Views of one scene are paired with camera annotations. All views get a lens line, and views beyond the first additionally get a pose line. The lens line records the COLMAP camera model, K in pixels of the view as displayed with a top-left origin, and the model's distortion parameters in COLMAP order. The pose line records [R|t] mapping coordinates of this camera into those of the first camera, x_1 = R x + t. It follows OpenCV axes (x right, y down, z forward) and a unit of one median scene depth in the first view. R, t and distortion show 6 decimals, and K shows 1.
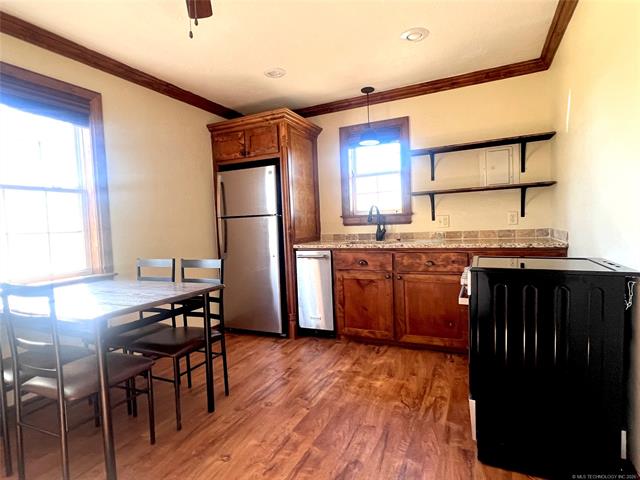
lens RADIAL K [[342.6, 0, 318.8], [0, 342.6, 241.2], [0, 0, 1]] dist [-0.002686, -0.001491]
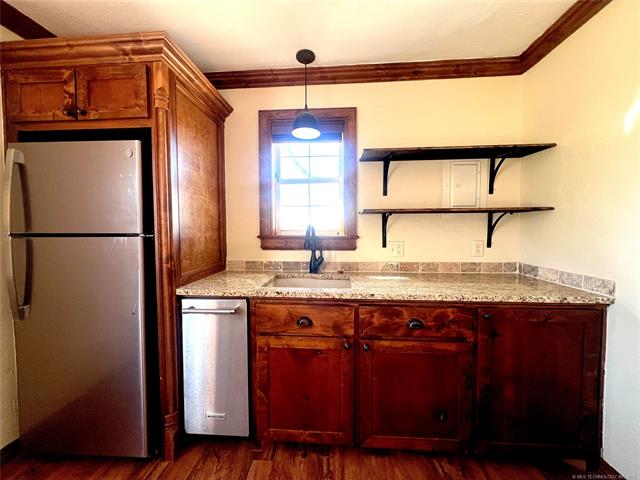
lens RADIAL K [[255.6, 0, 318.9], [0, 255.6, 238.6], [0, 0, 1]] dist [0.000178, 0.000021]
pose [[0.930267, 0.023160, 0.366152, -0.013940], [-0.016303, 0.999629, -0.021809, -0.071314], [-0.366521, 0.014319, 0.930299, 0.565207]]
